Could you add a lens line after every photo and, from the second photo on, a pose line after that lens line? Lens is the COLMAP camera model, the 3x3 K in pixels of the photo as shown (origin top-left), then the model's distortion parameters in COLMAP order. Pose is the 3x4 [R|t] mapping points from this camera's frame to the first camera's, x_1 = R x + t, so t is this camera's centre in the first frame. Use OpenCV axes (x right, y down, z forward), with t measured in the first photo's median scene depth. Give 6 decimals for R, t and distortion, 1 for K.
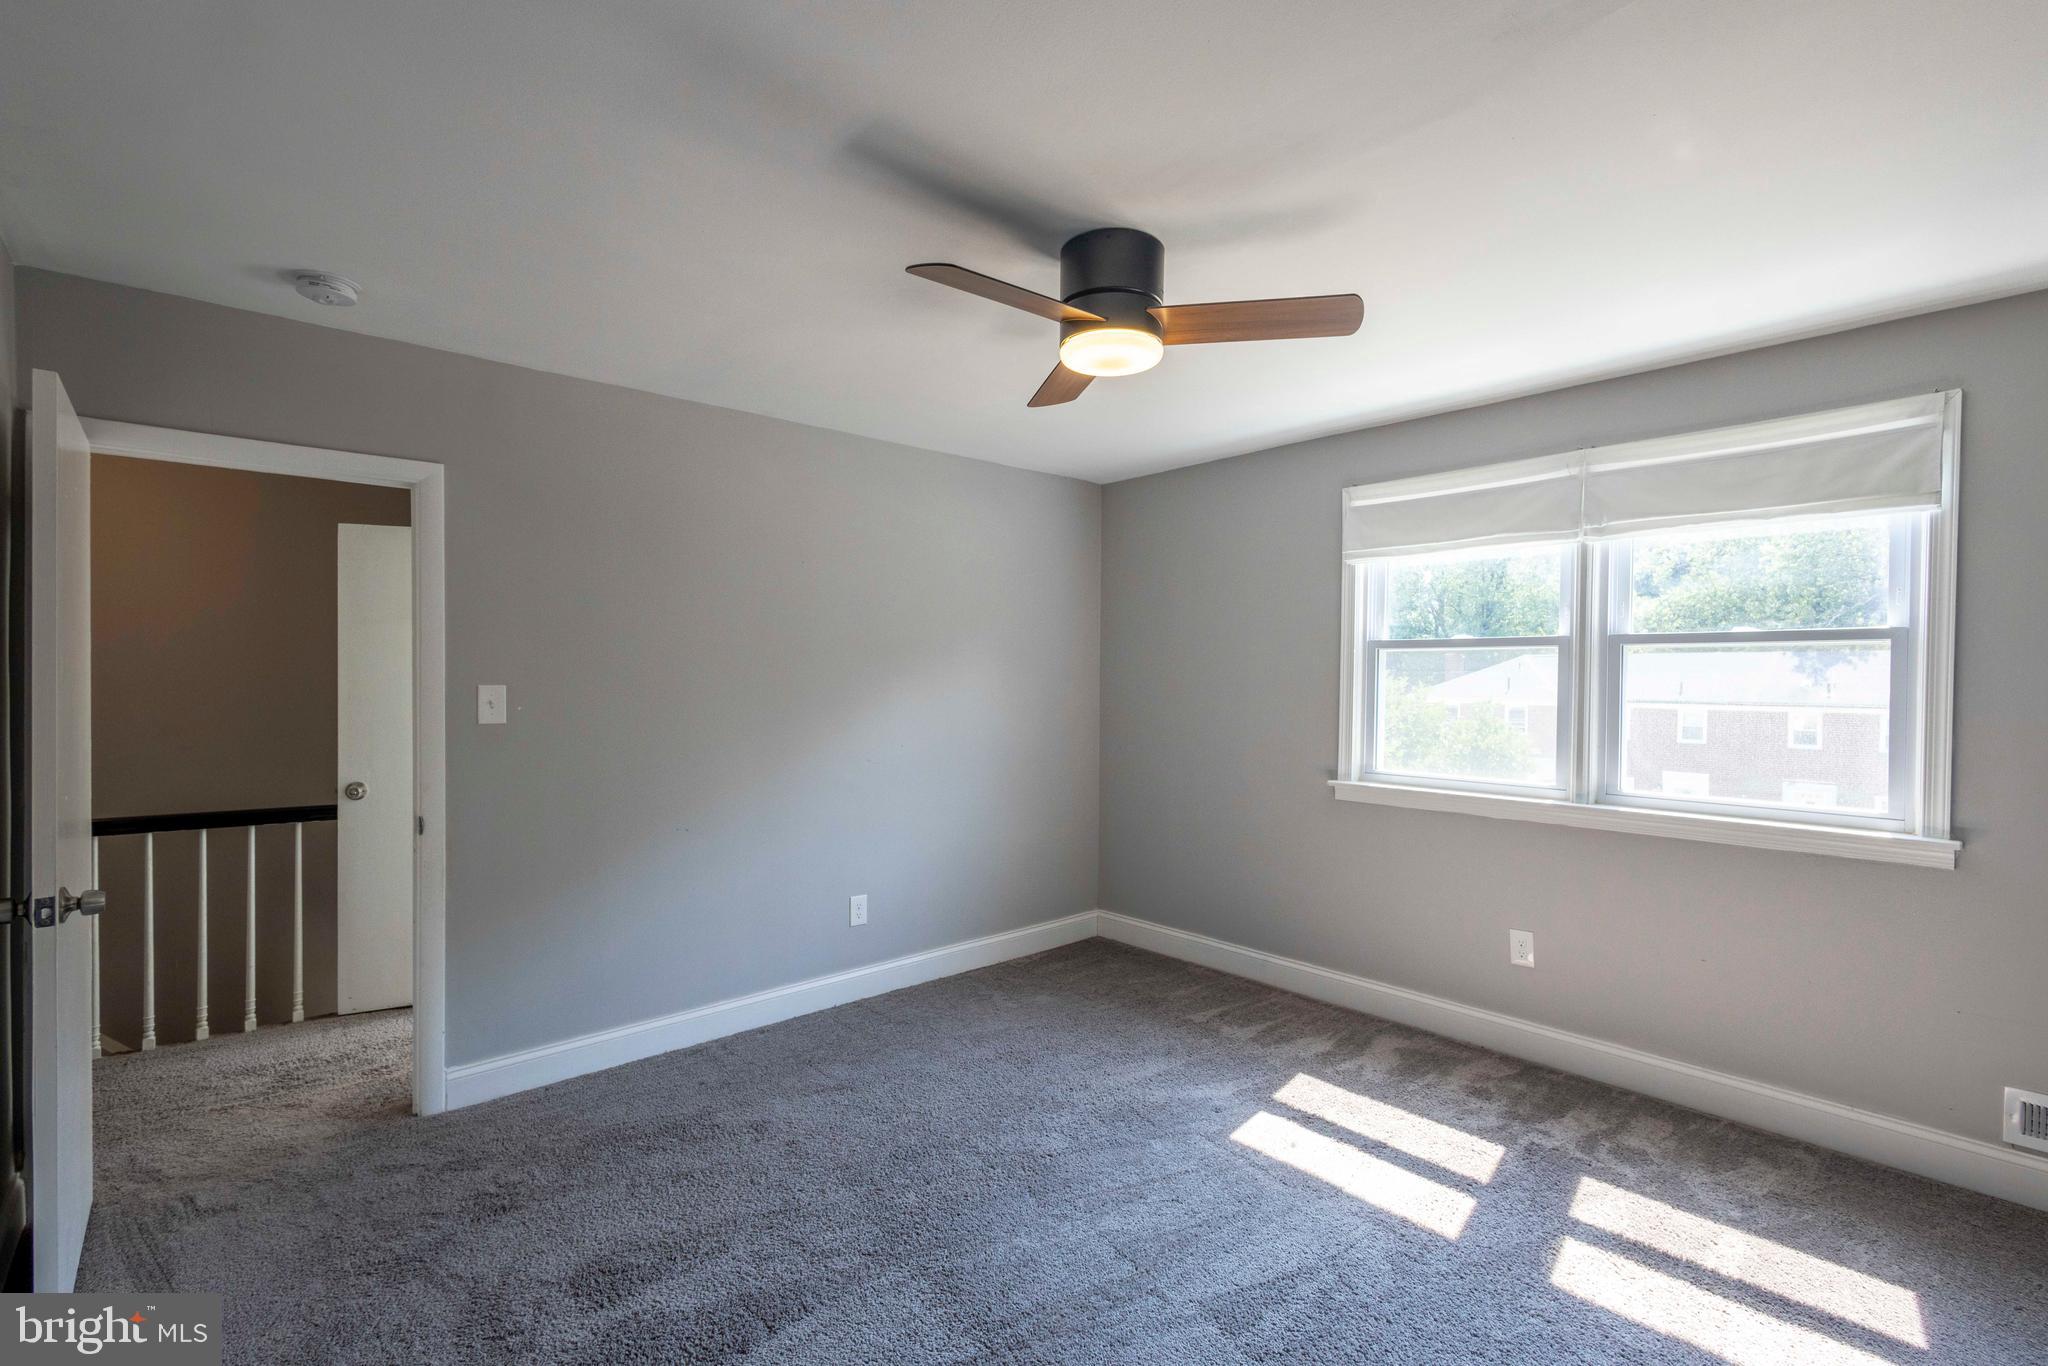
lens RADIAL K [[933.7, 0, 1024.8], [0, 933.7, 689.4], [0, 0, 1]] dist [0.001338, -0.000199]
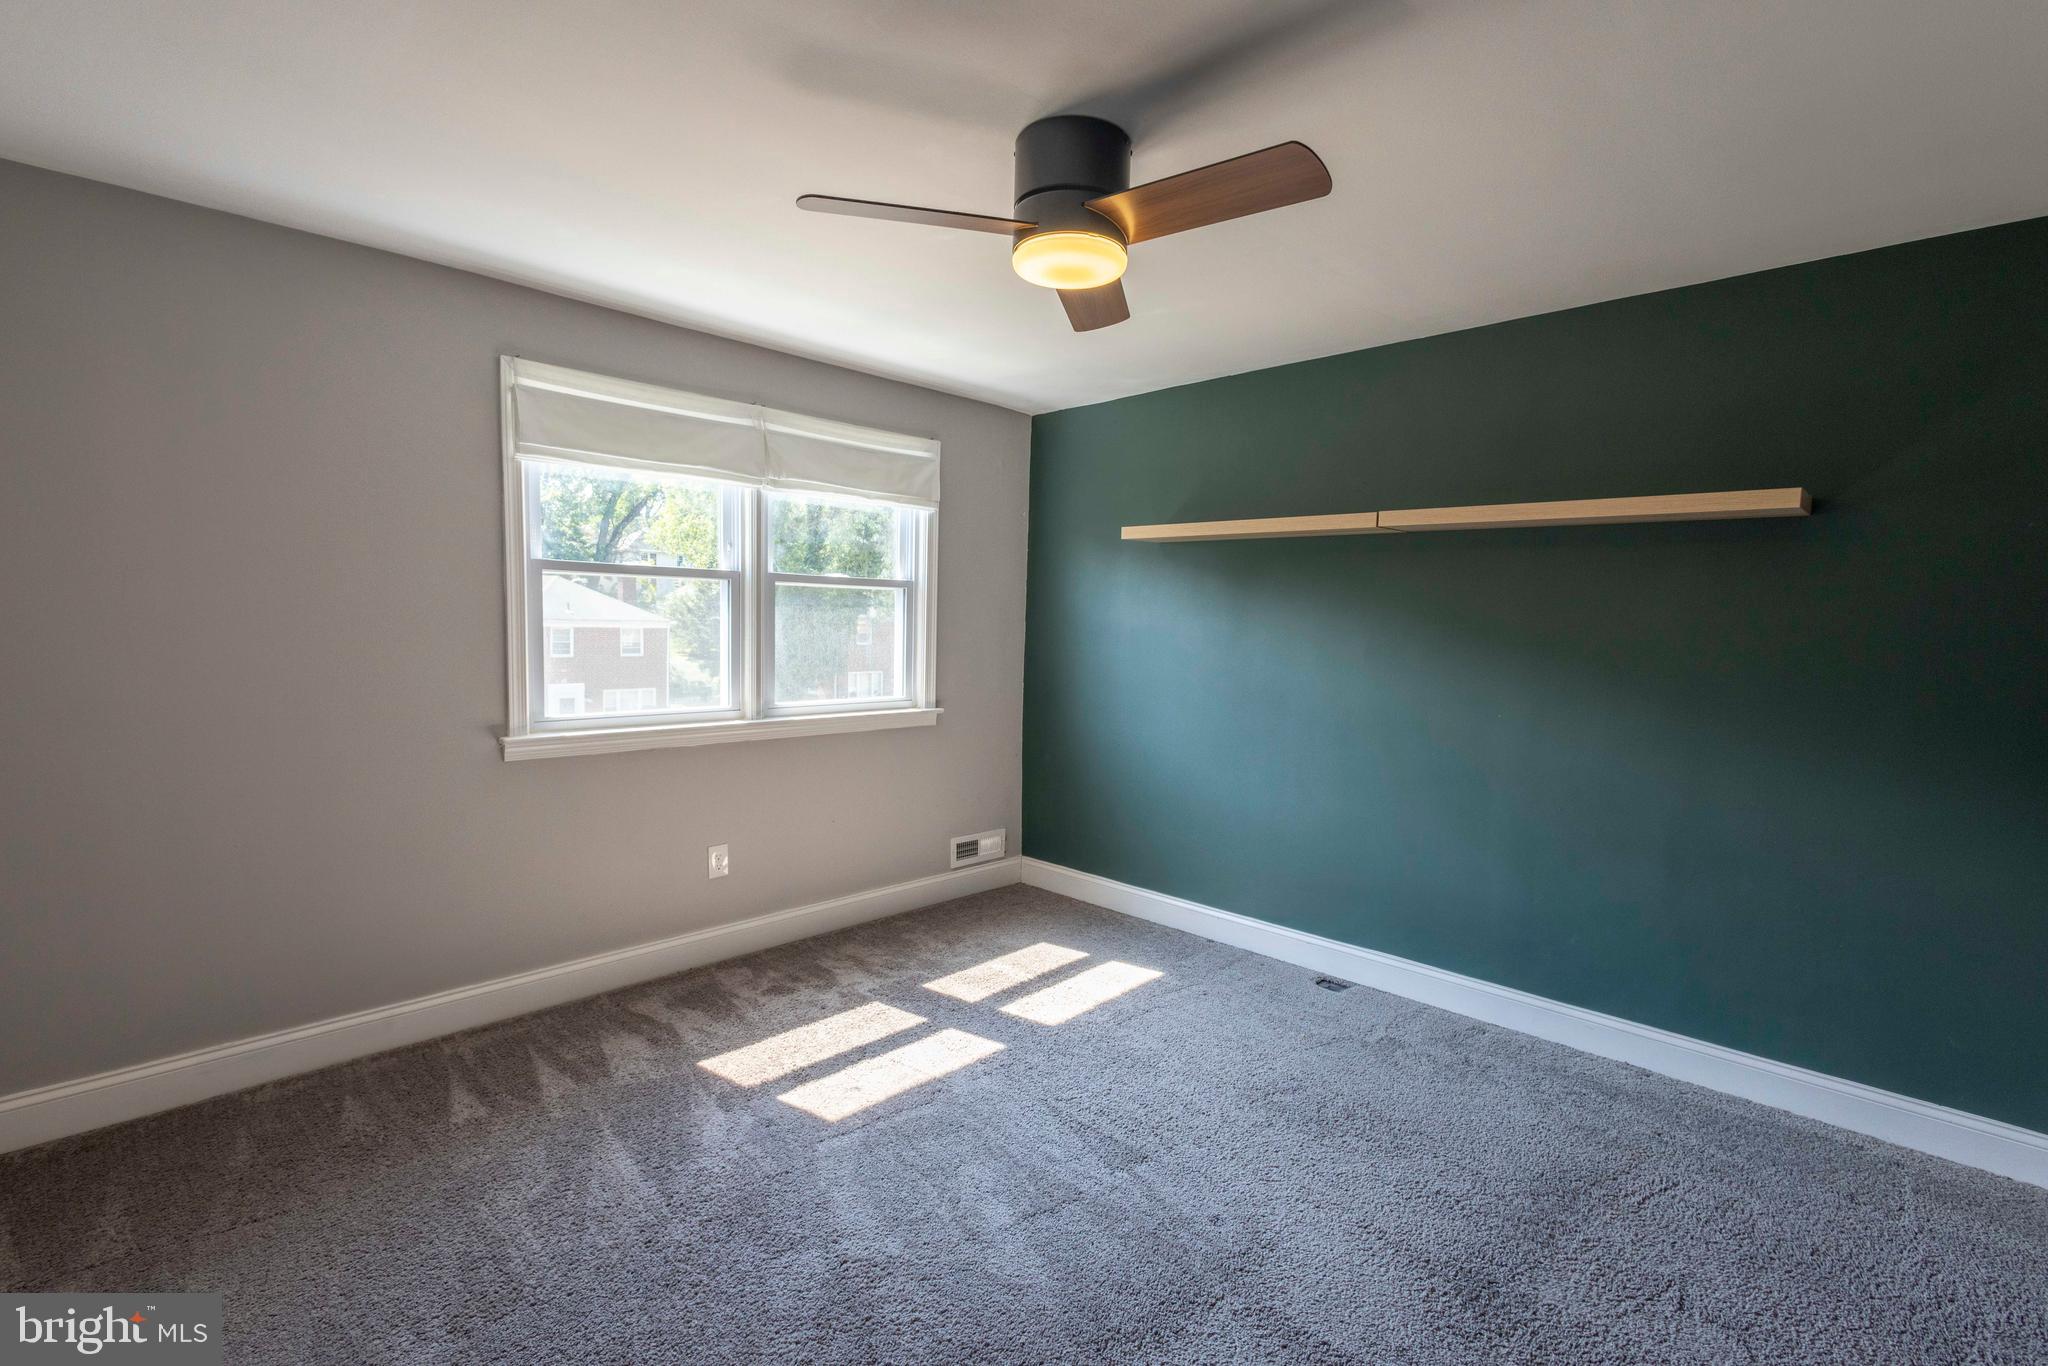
lens RADIAL K [[933.7, 0, 1024.8], [0, 933.7, 689.4], [0, 0, 1]] dist [0.001338, -0.000199]
pose [[-0.072351, -0.085813, 0.993681, -0.627499], [-0.009270, 0.996307, 0.085365, -0.017368], [-0.997336, -0.003035, -0.072880, 0.840186]]
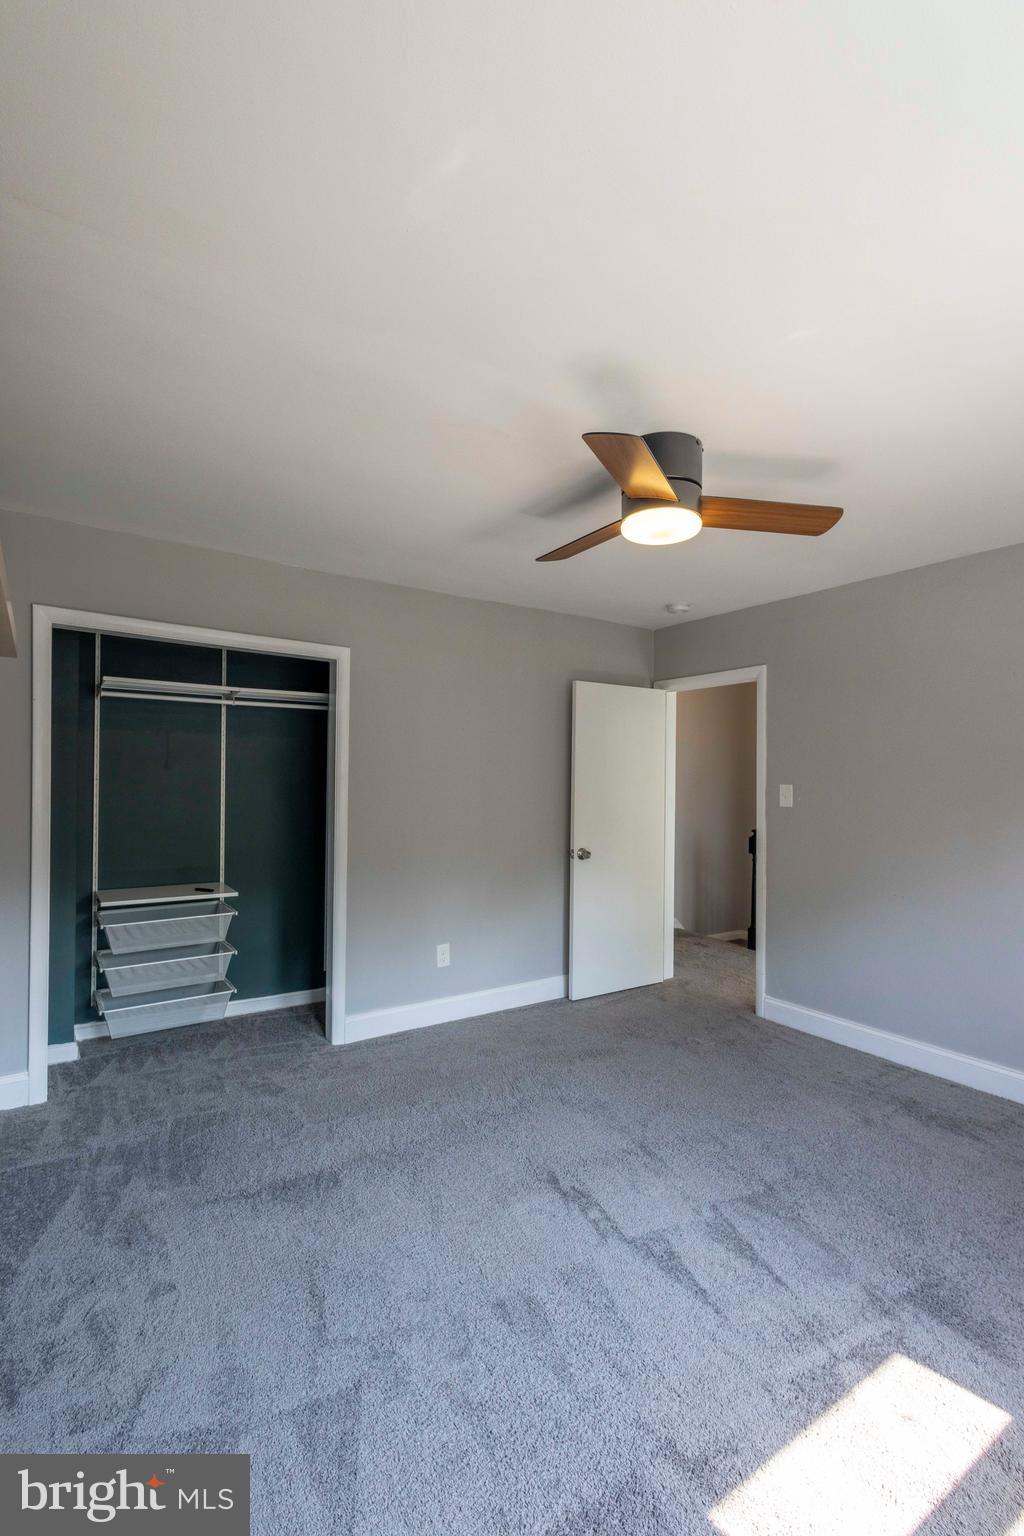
lens RADIAL K [[700.3, 0, 511.4], [0, 700.3, 774.7], [0, 0, 1]] dist [0.001338, -0.000199]
pose [[-0.143483, -0.012819, -0.989570, 0.818039], [-0.015601, 0.999821, -0.010690, -0.000943], [0.989530, 0.013904, -0.143658, 0.712360]]
